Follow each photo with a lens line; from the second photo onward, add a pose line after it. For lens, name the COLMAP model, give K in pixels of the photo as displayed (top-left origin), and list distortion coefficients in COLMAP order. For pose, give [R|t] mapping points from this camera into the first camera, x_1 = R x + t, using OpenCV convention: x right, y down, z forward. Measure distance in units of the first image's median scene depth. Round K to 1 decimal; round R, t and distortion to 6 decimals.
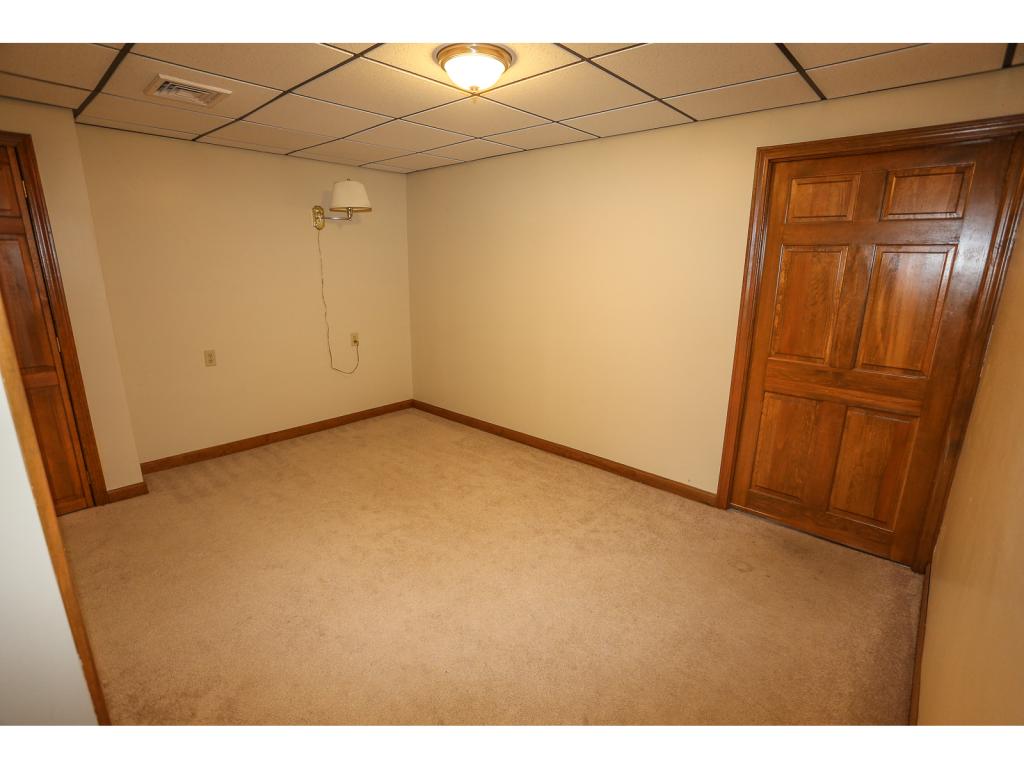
lens RADIAL K [[504.8, 0, 512.0], [0, 504.8, 384.0], [0, 0, 1]] dist [-0.053642, 0.023436]
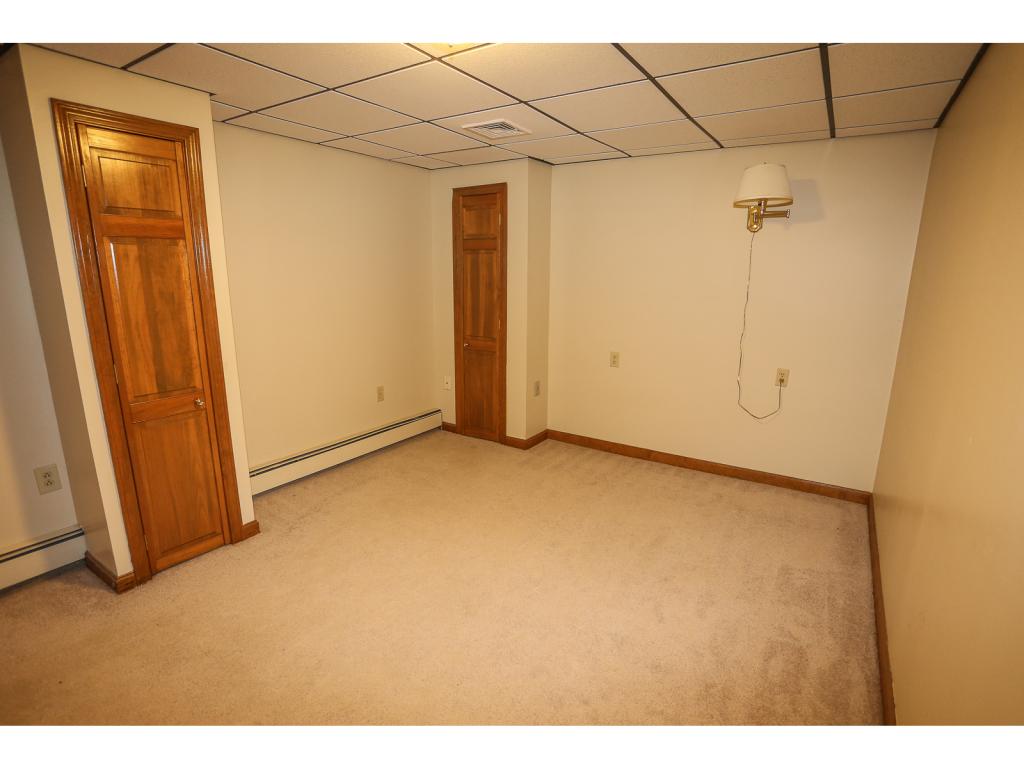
lens RADIAL K [[504.8, 0, 512.0], [0, 504.8, 384.0], [0, 0, 1]] dist [-0.053642, 0.023436]
pose [[0.165213, 0.207850, -0.964107, 0.380874], [-0.248138, 0.954856, 0.163333, -0.115503], [0.954532, 0.212247, 0.209330, 0.531899]]
